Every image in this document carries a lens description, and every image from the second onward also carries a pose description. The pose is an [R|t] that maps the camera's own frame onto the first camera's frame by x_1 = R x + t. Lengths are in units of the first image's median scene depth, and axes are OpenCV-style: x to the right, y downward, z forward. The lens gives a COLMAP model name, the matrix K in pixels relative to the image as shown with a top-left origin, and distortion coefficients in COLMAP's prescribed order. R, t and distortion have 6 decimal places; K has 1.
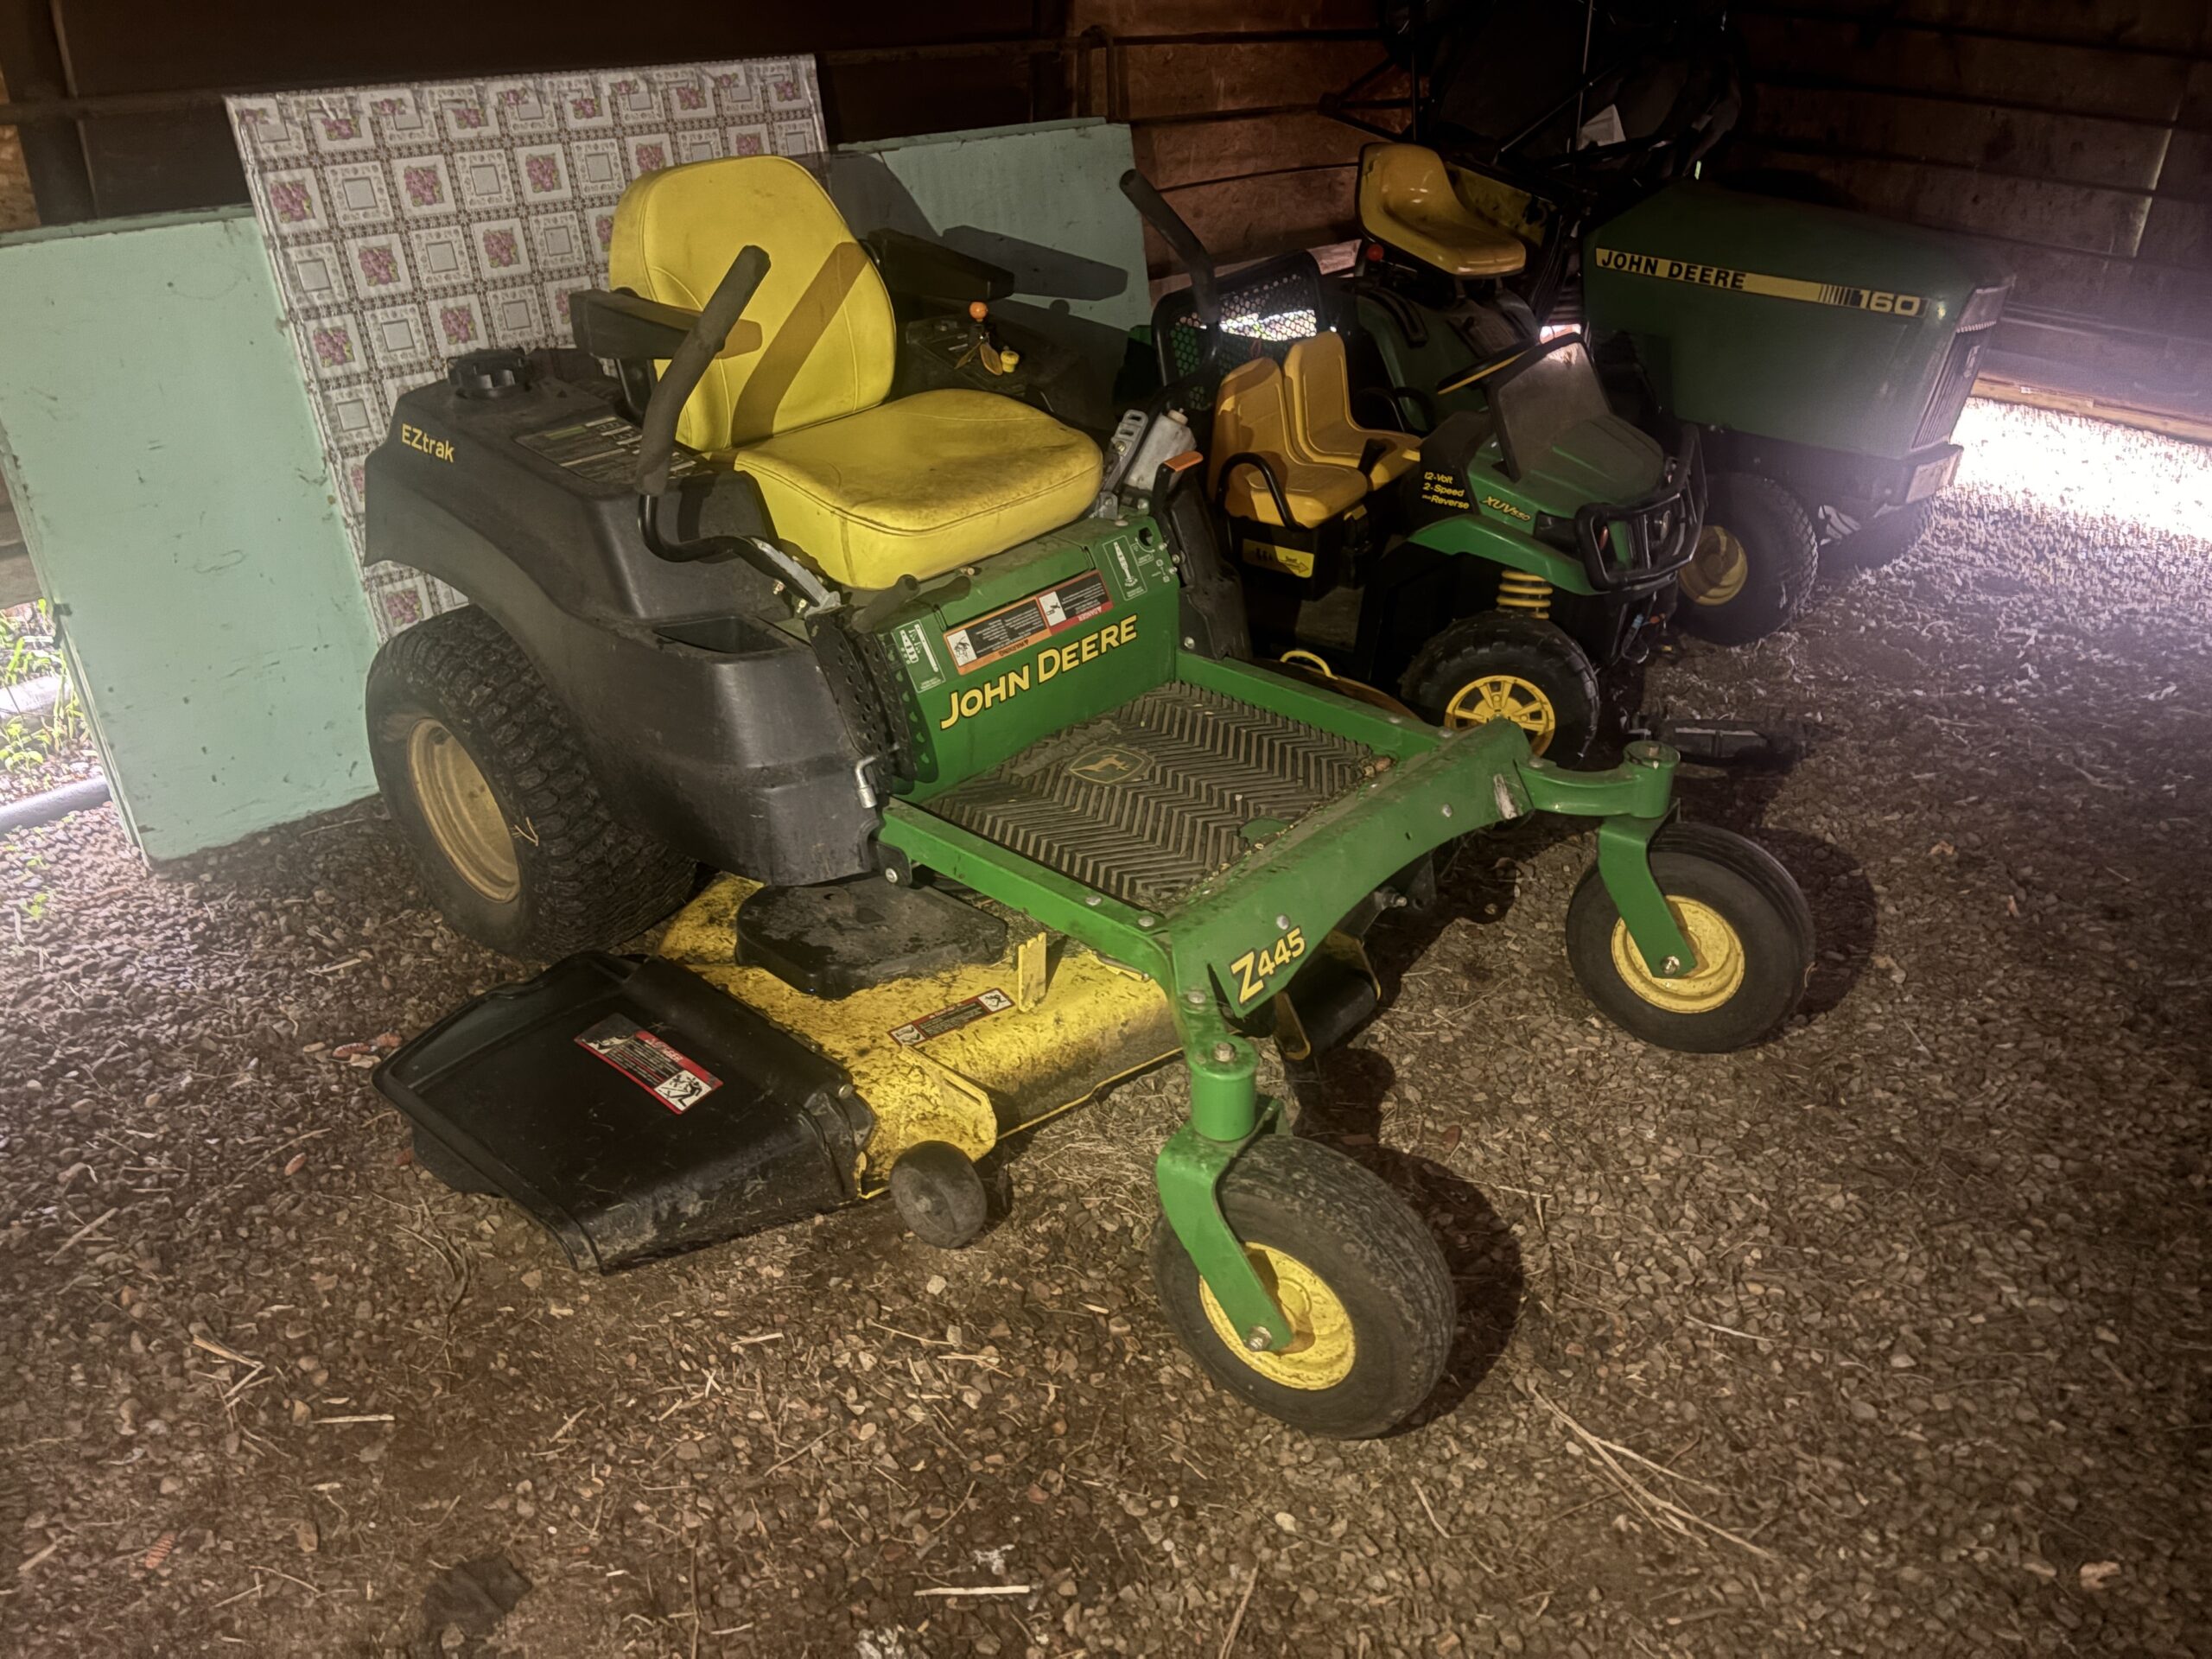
lens RADIAL K [[1730.1, 0, 1110.2], [0, 1730.1, 839.2], [0, 0, 1]] dist [0.024271, -0.021022]
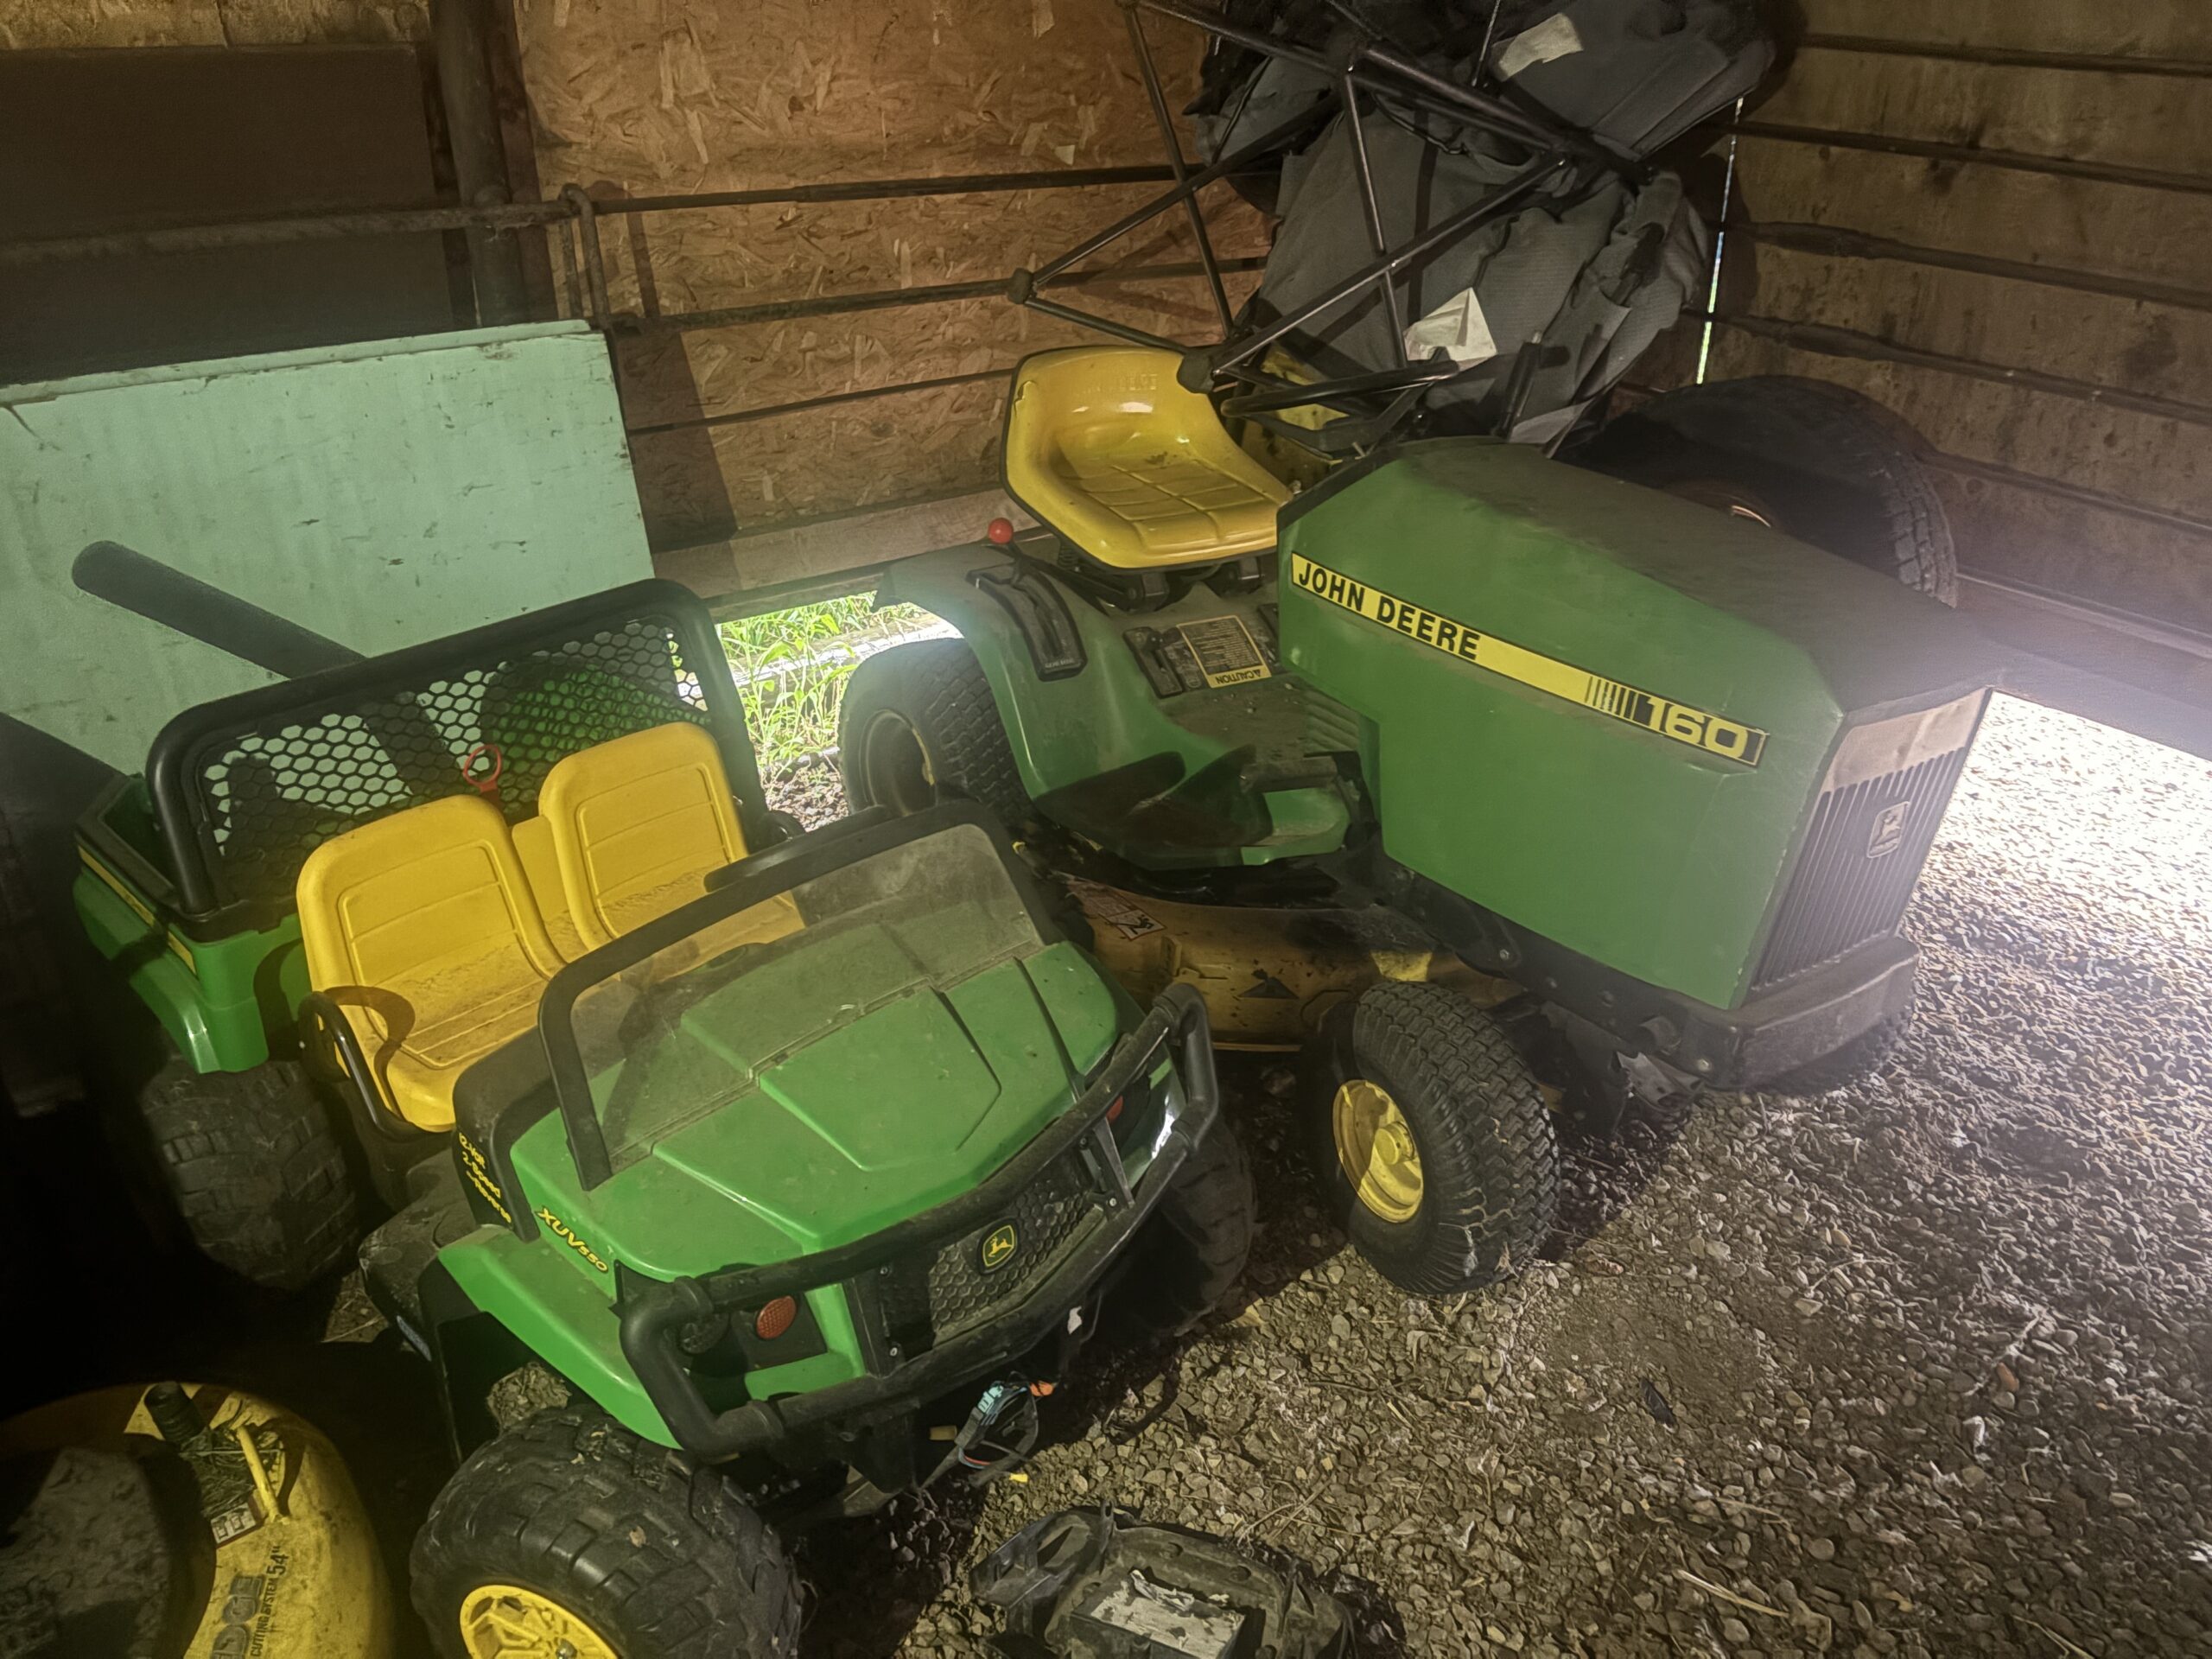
lens RADIAL K [[1730.1, 0, 1100.1], [0, 1730.1, 817.0], [0, 0, 1]] dist [0.024271, -0.021022]
pose [[0.975838, 0.072807, -0.206008, 0.340145], [-0.081038, 0.996204, -0.031794, -0.222879], [0.202911, 0.047720, 0.978034, 0.403061]]
